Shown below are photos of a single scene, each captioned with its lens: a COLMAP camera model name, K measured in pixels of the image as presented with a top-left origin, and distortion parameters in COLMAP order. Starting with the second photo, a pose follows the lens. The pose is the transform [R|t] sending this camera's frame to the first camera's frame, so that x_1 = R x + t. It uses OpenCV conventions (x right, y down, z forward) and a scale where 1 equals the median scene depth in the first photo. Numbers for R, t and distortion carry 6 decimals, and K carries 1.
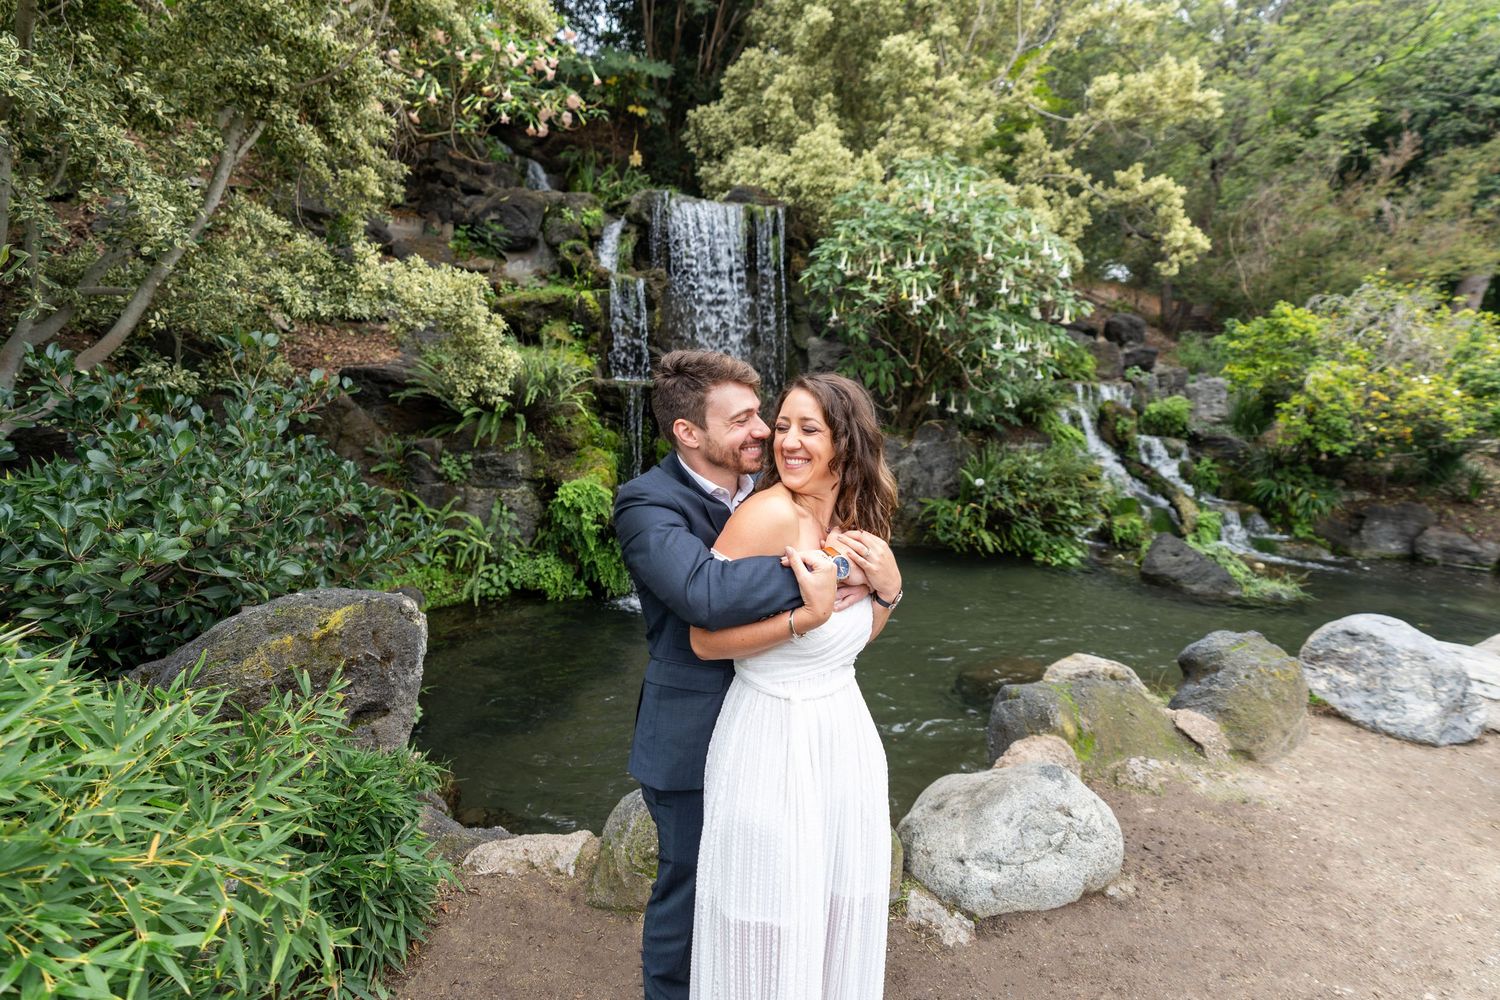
lens RADIAL K [[683.7, 0, 753.8], [0, 683.7, 502.9], [0, 0, 1]] dist [-0.010508, 0.003312]
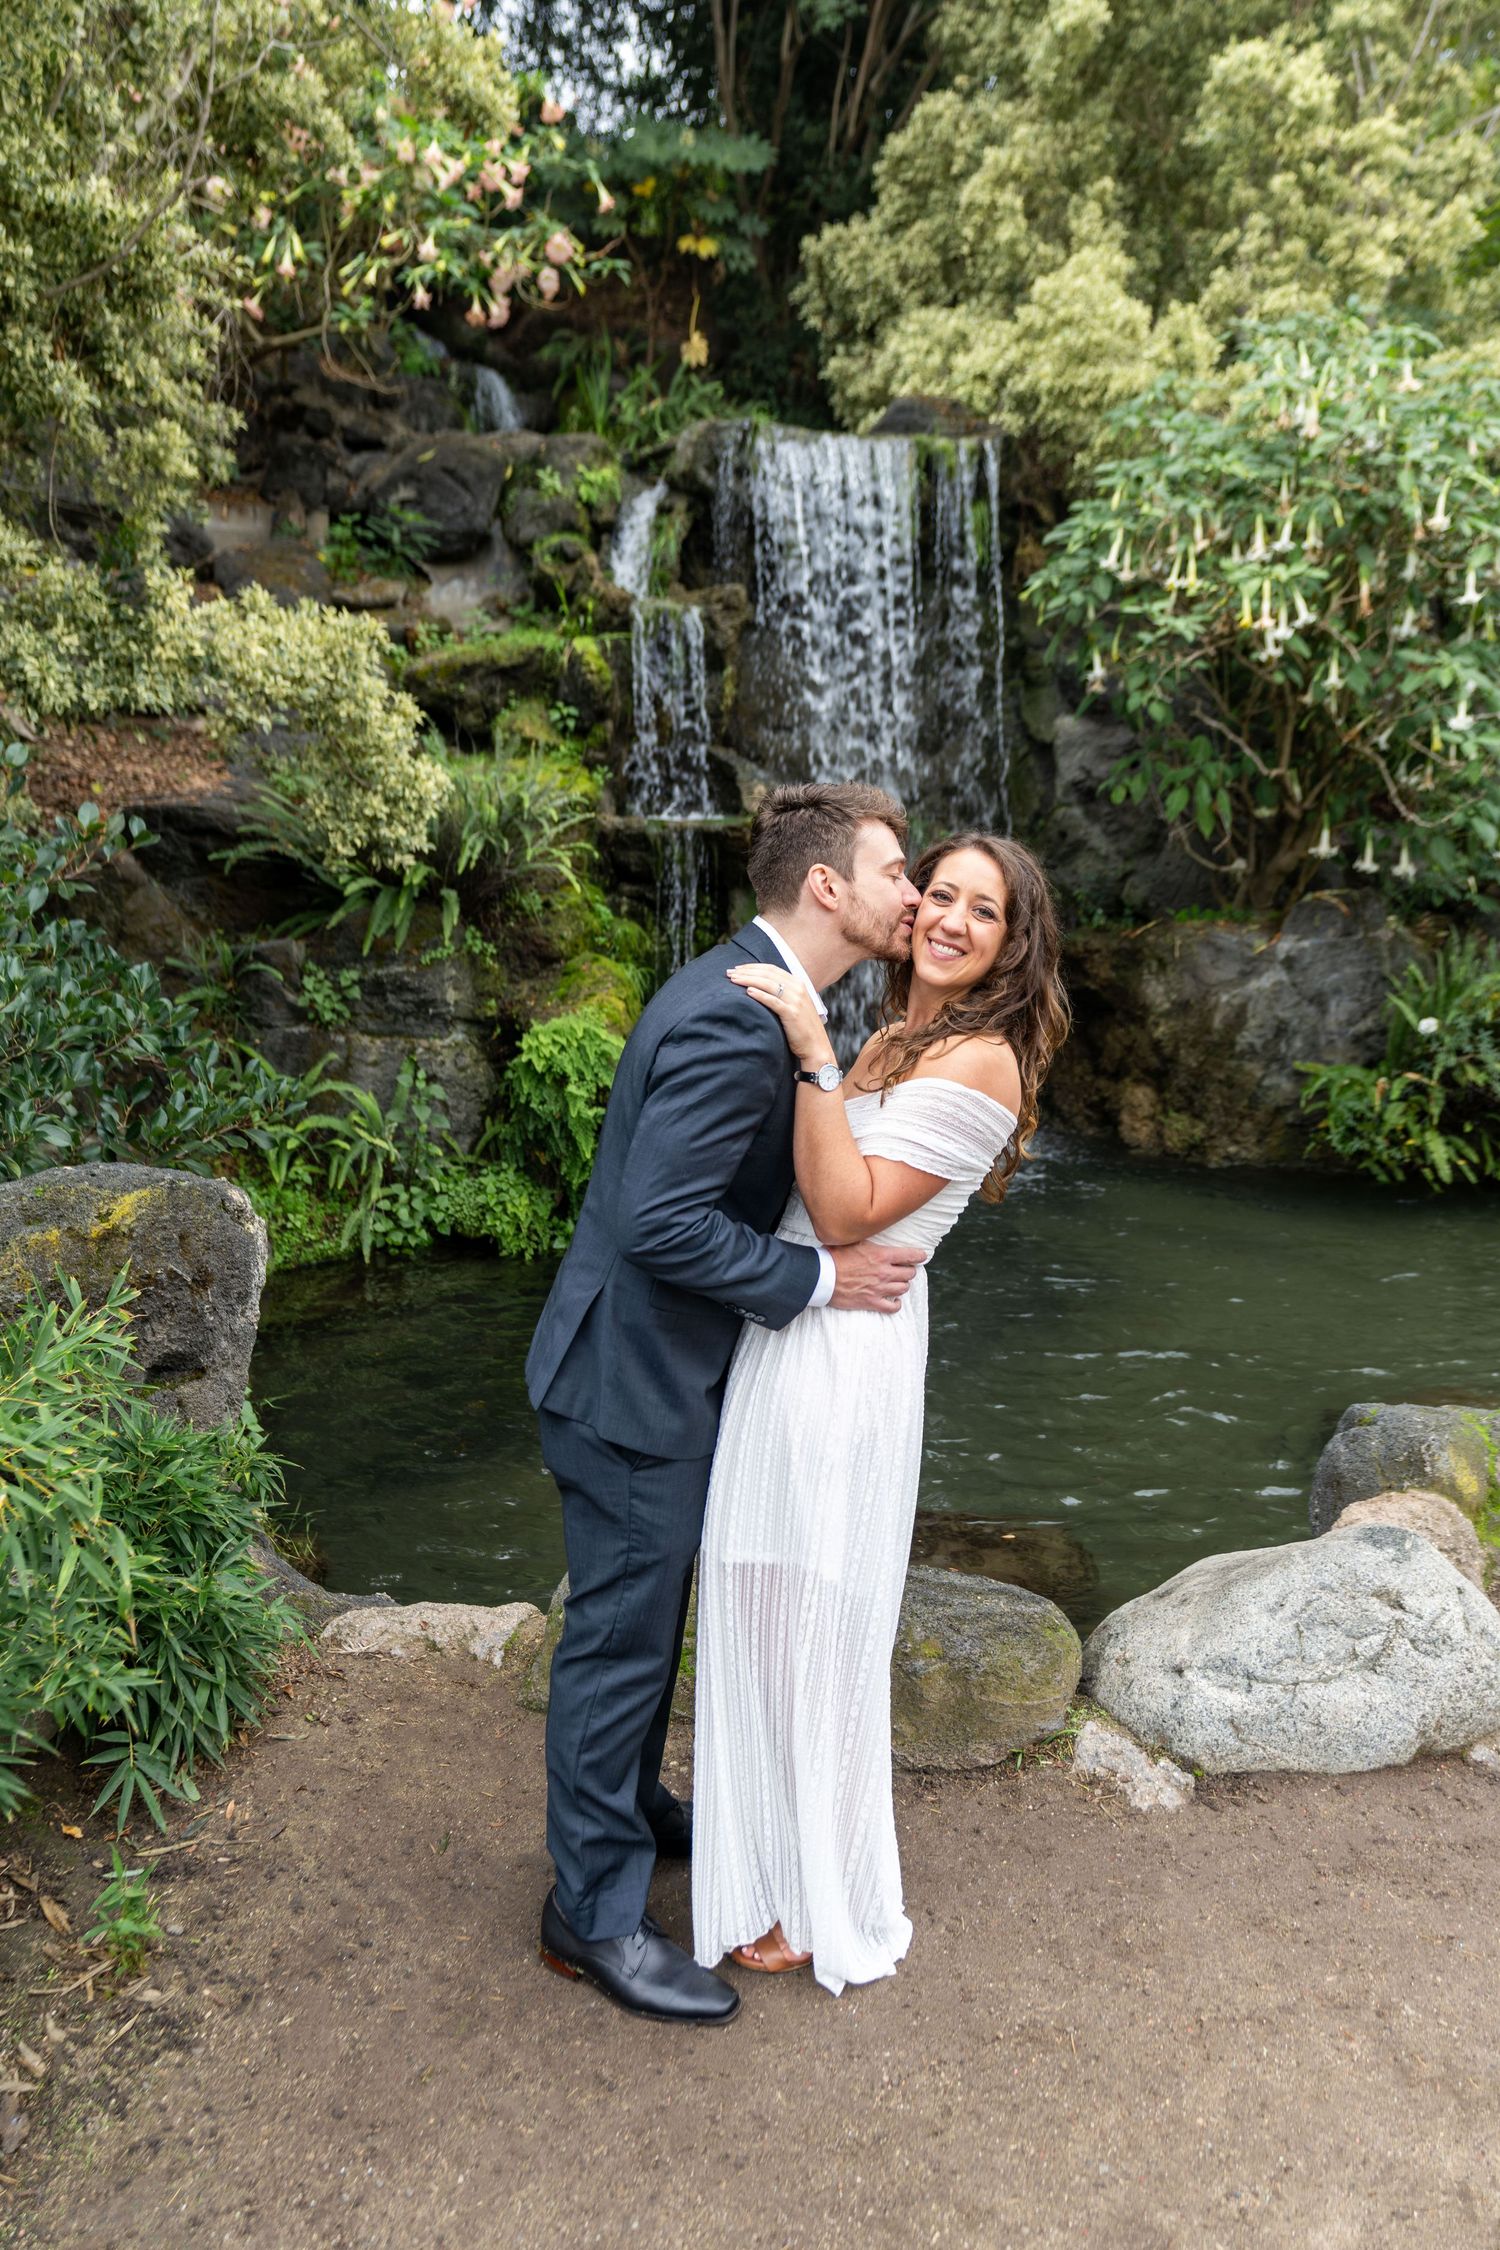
lens RADIAL K [[1585.5, 0, 749.6], [0, 1585.5, 1128.6], [0, 0, 1]] dist [0.003793, -0.002692]
pose [[0.986633, 0.007229, -0.162800, 0.066513], [-0.005193, 0.999903, 0.012926, 0.029771], [0.162877, -0.011908, 0.986574, -0.120605]]
